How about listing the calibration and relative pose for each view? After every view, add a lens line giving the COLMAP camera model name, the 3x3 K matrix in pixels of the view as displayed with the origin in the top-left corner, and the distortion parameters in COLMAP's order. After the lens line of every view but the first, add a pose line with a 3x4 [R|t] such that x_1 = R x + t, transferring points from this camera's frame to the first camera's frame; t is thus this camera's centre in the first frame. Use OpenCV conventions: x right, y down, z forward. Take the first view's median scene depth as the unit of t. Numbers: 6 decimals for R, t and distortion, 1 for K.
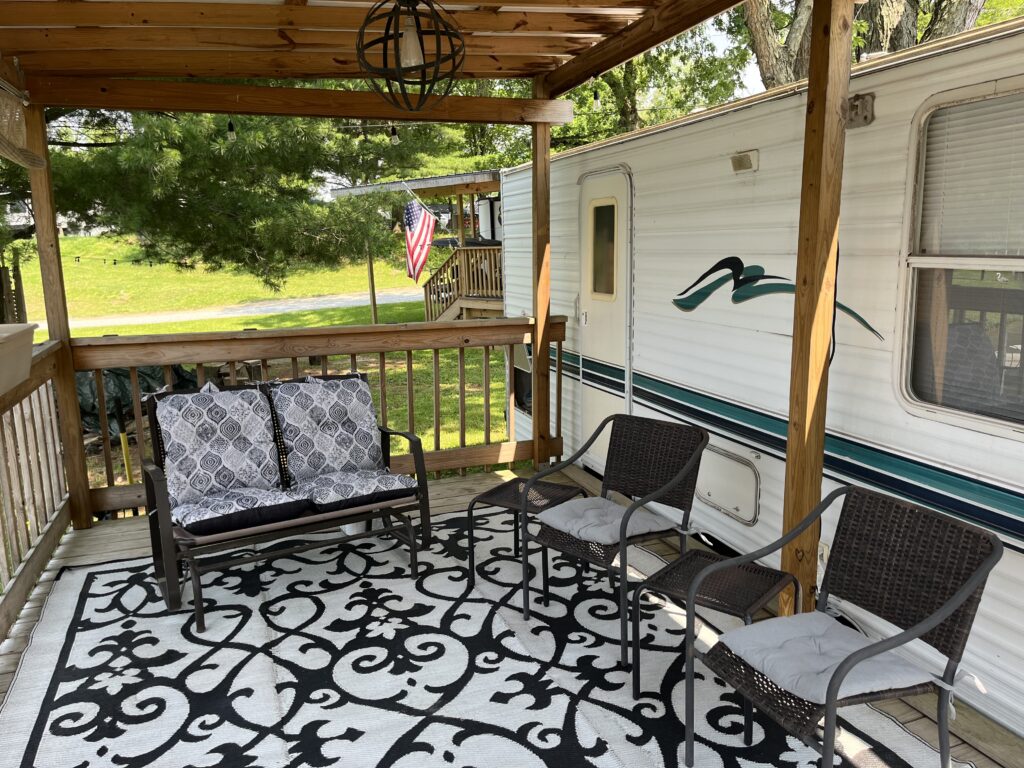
lens RADIAL K [[782.1, 0, 514.8], [0, 782.1, 383.9], [0, 0, 1]] dist [0.057821, -0.002302]
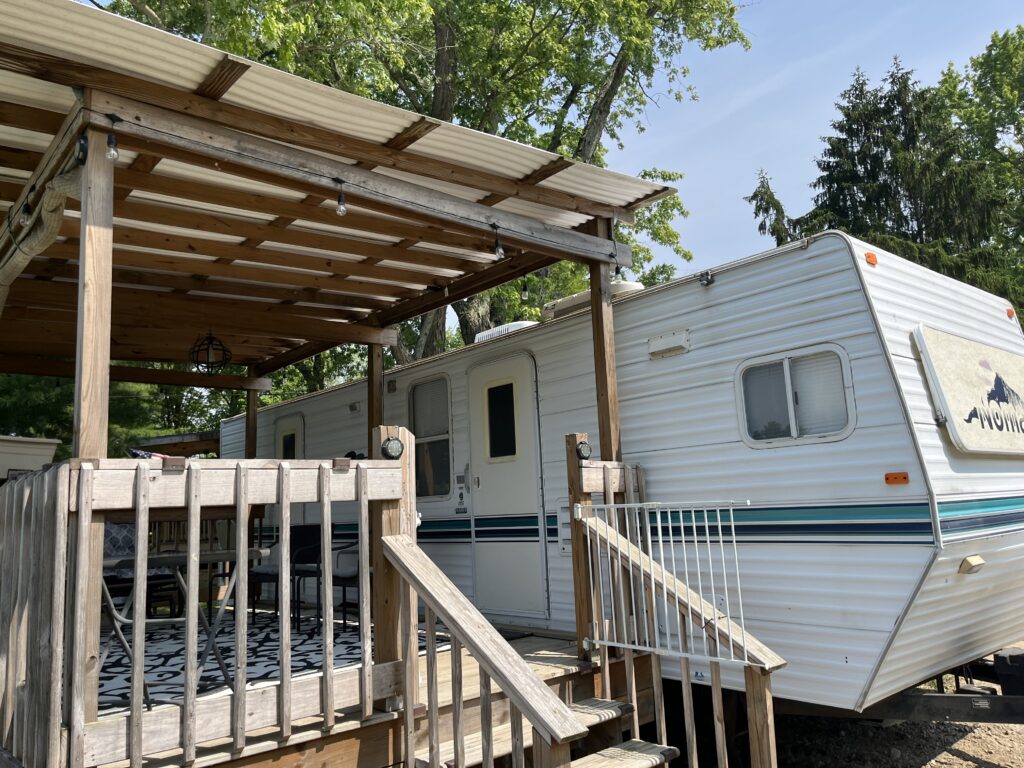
lens RADIAL K [[782.1, 0, 512.1], [0, 782.1, 383.2], [0, 0, 1]] dist [0.057821, -0.002302]
pose [[0.931955, 0.039899, 0.360371, -0.014327], [0.086365, 0.940889, -0.327519, 0.066301], [-0.352137, 0.336356, 0.873421, -0.176330]]
